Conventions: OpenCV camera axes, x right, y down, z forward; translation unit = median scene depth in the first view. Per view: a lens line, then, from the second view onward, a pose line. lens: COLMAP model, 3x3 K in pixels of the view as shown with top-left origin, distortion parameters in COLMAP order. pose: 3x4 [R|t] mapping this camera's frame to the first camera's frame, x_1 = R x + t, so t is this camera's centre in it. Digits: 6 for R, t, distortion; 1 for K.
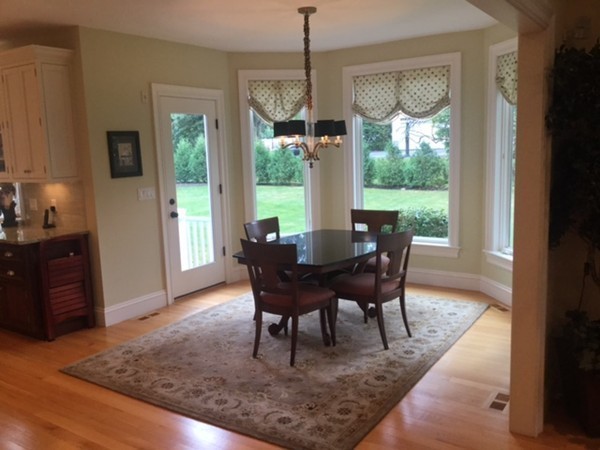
lens RADIAL K [[528.8, 0, 300.0], [0, 528.8, 225.0], [0, 0, 1]] dist [-0.002091, -0.016374]
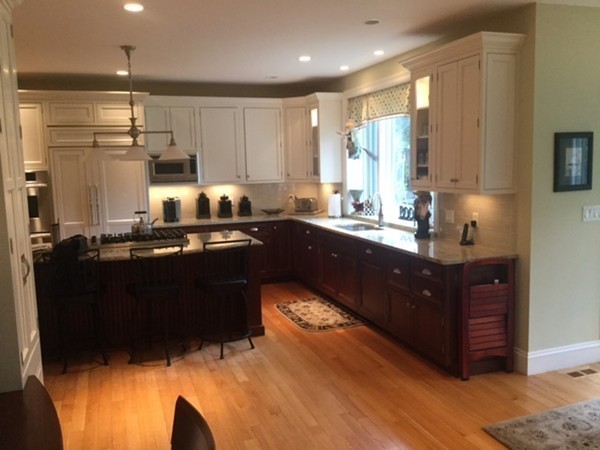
lens RADIAL K [[528.8, 0, 300.0], [0, 528.8, 225.0], [0, 0, 1]] dist [-0.002091, -0.016374]
pose [[0.787805, 0.081936, -0.610450, -0.170112], [-0.088998, 0.995854, 0.018810, -0.020340], [0.609460, 0.039510, 0.791831, 0.144232]]
